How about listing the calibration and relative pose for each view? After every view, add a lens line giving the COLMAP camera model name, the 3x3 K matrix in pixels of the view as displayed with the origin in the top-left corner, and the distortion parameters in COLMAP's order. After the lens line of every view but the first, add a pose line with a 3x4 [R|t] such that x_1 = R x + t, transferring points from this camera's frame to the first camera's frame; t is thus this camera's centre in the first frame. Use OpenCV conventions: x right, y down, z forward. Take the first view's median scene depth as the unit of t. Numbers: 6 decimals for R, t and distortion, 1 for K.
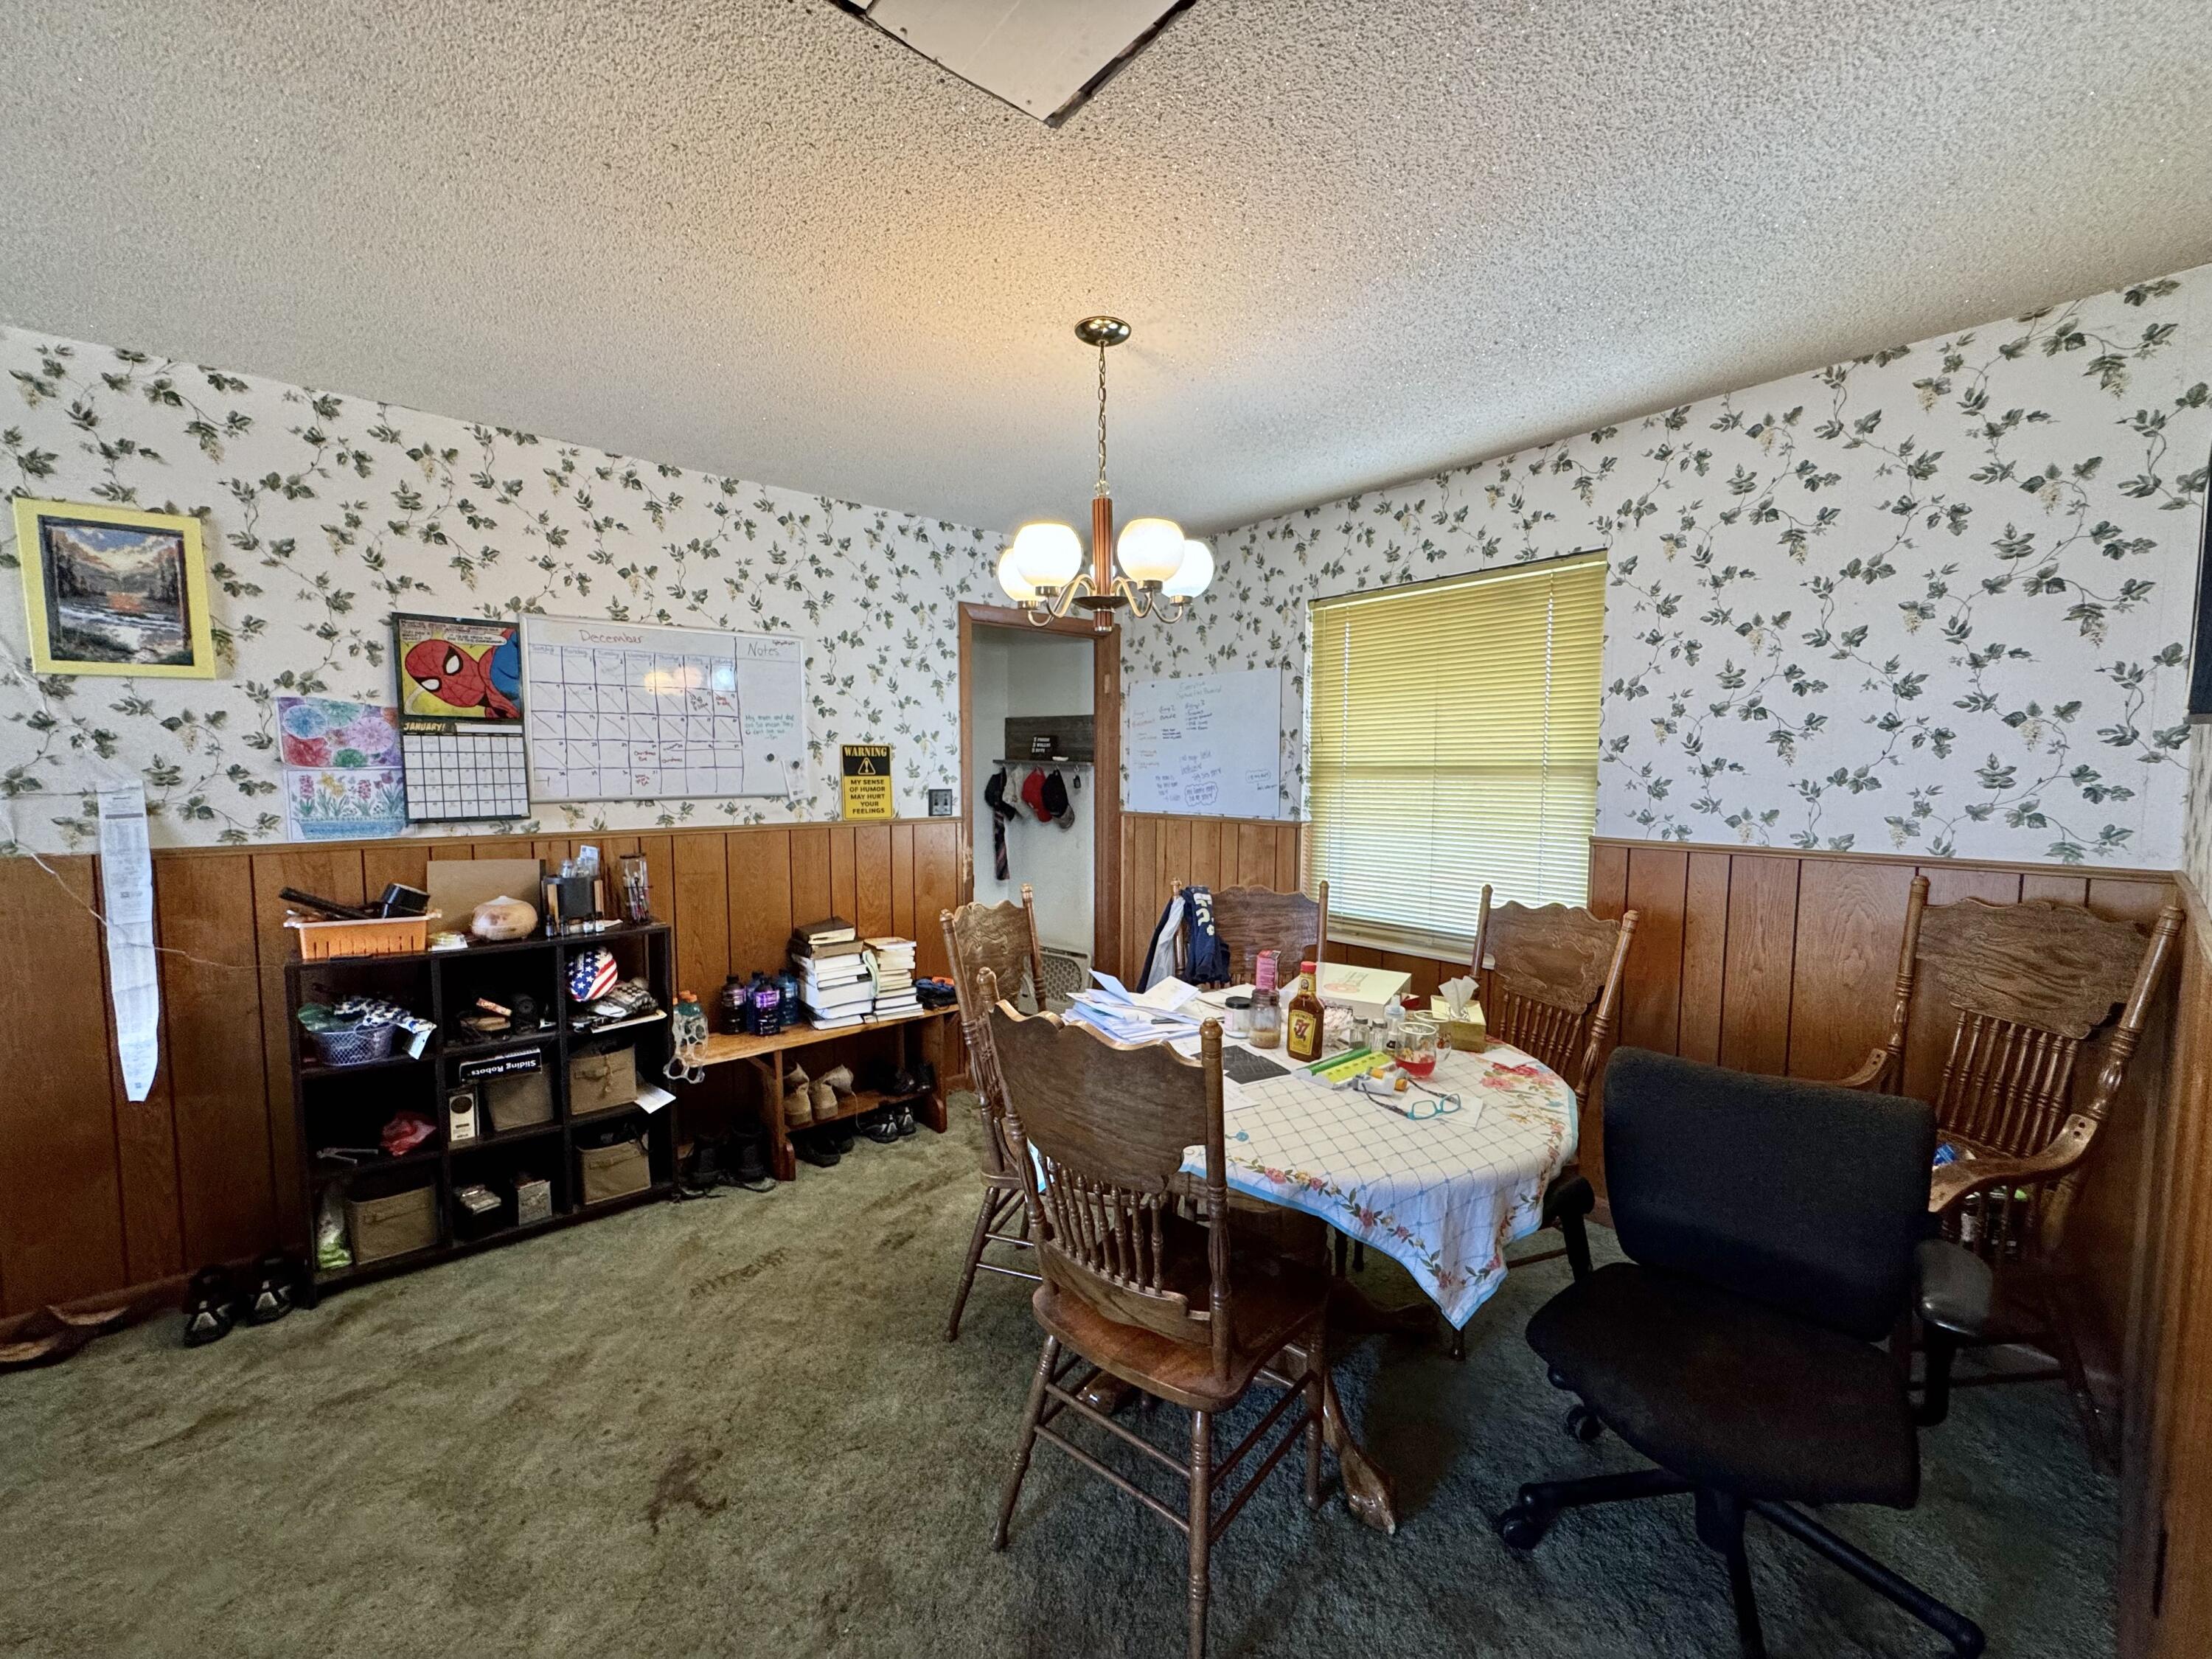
lens RADIAL K [[892.9, 0, 1103.5], [0, 892.9, 824.7], [0, 0, 1]] dist [0.000091, 0.000038]
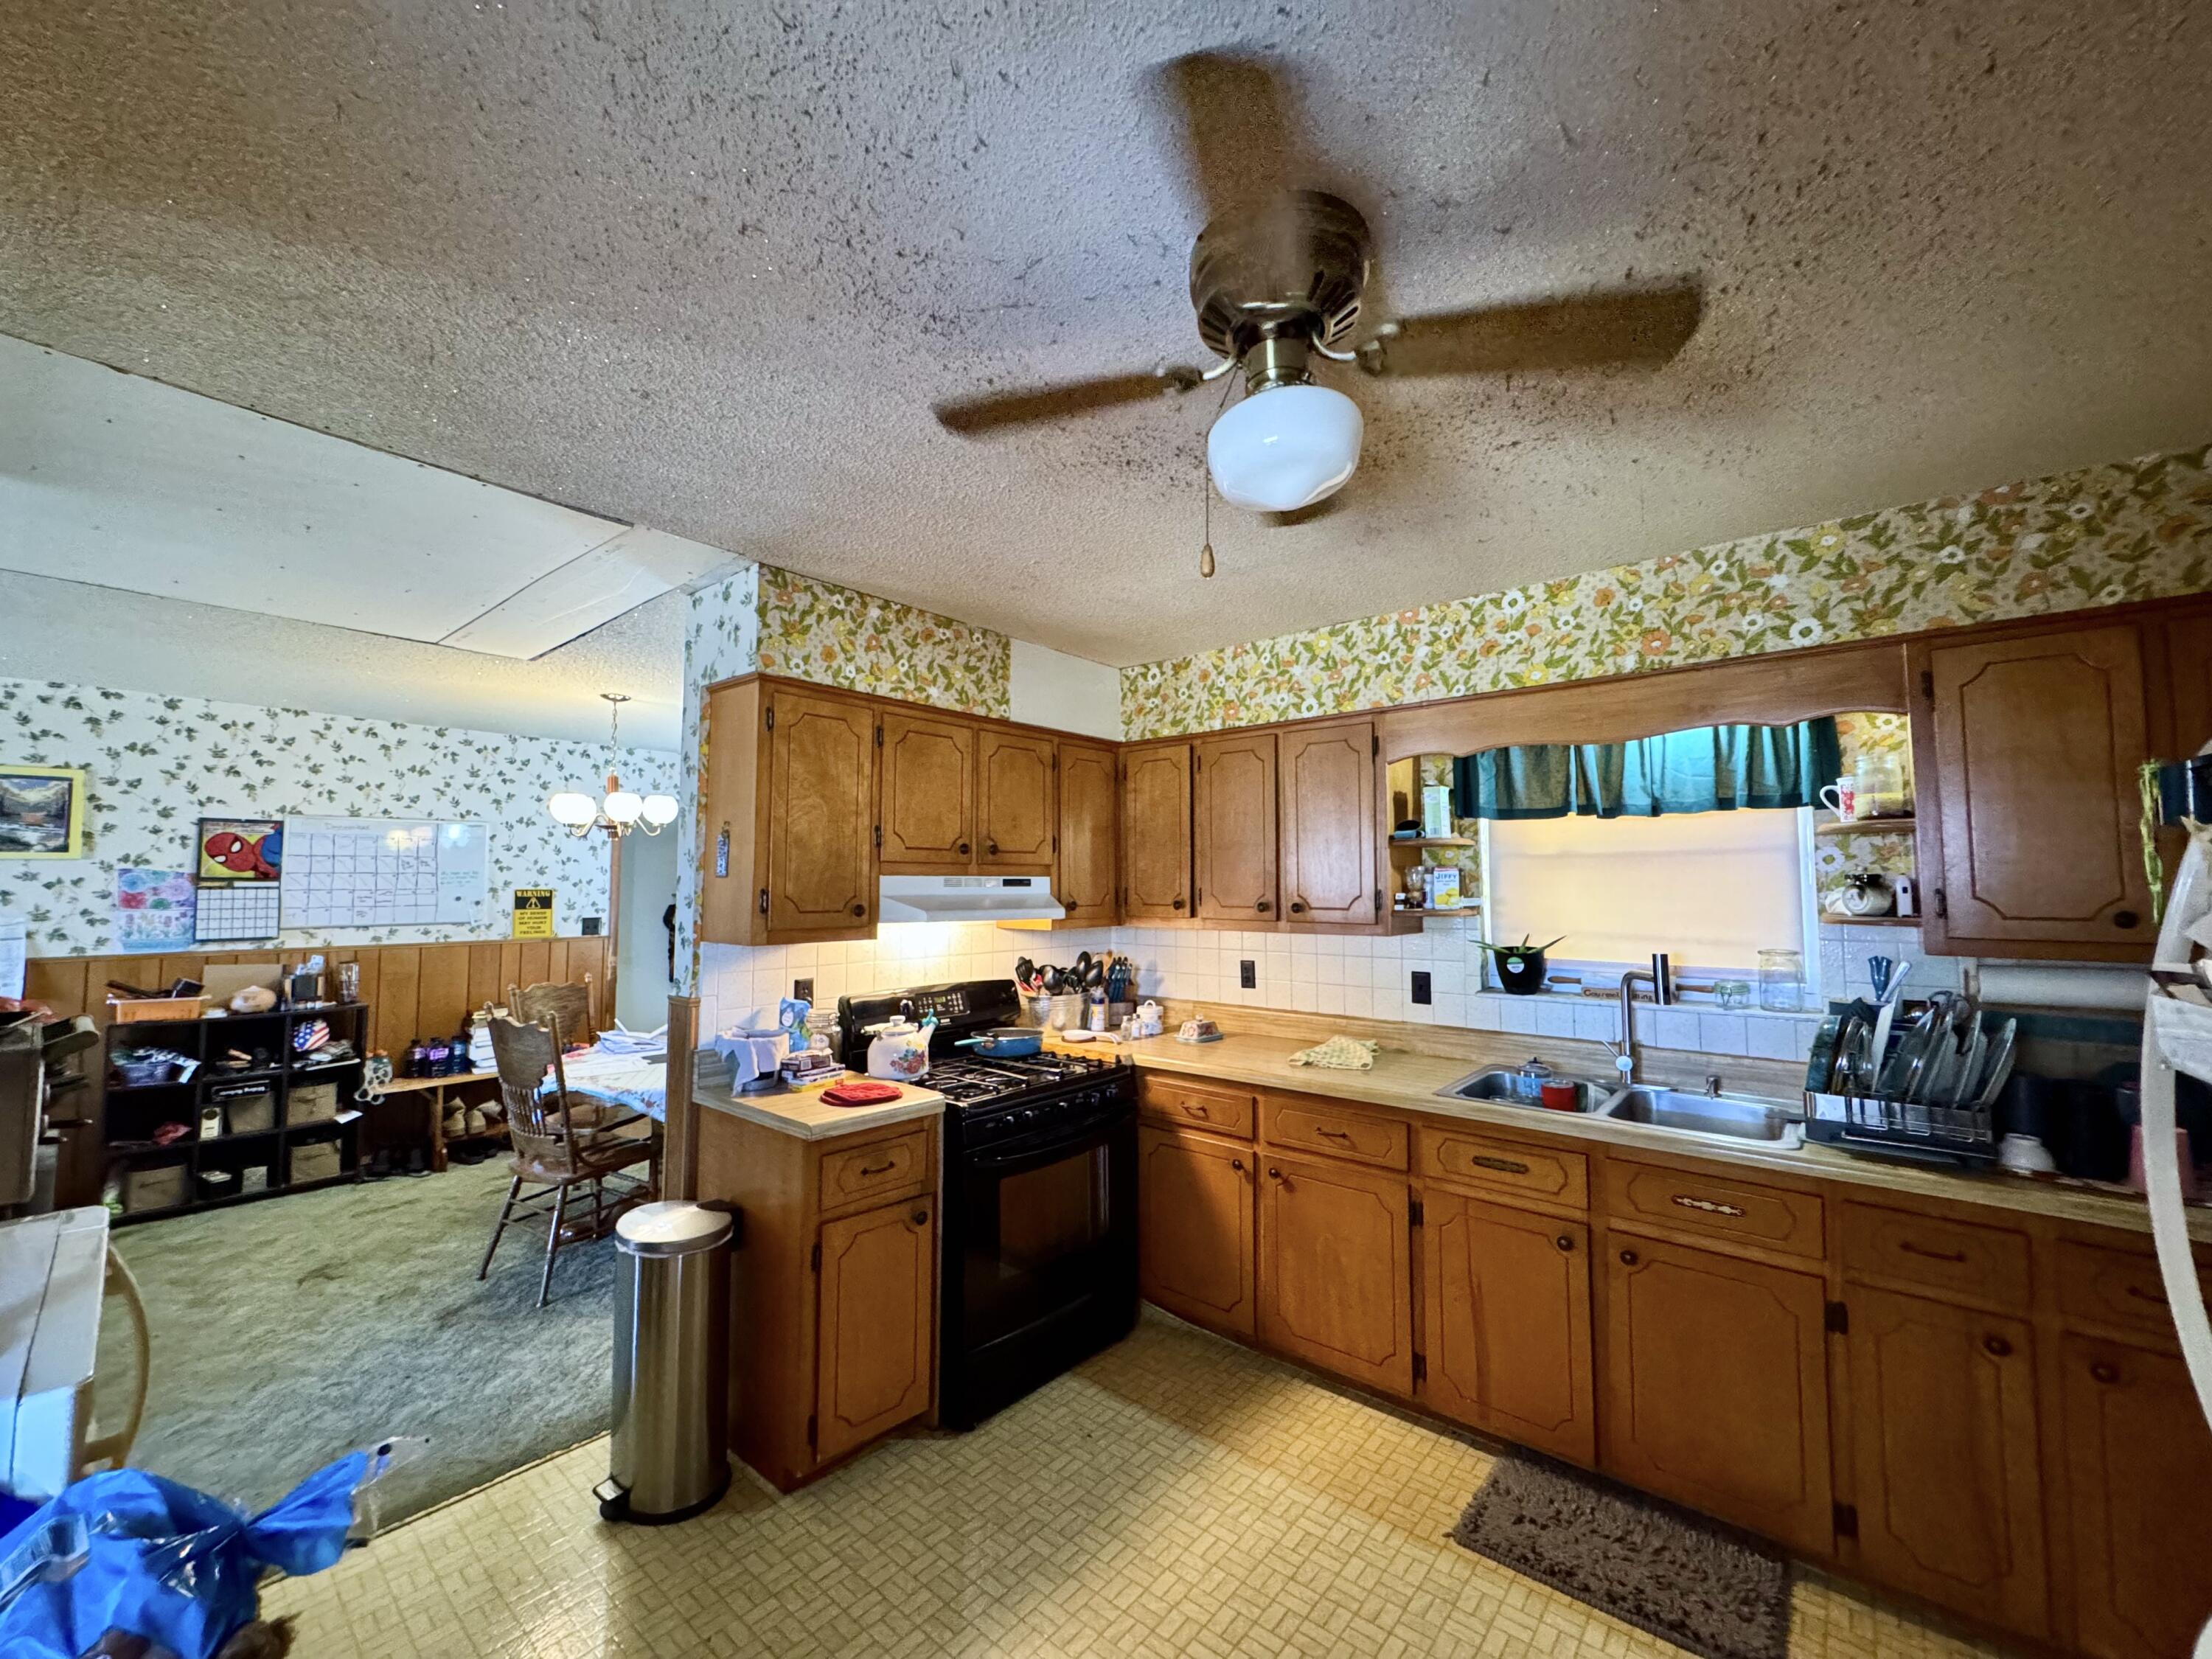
lens RADIAL K [[892.9, 0, 1103.5], [0, 892.9, 824.7], [0, 0, 1]] dist [0.000091, 0.000038]
pose [[0.988106, 0.011550, 0.153340, 0.622586], [0.008537, 0.991517, -0.129699, 0.011328], [-0.153538, 0.129465, 0.979625, -0.897058]]
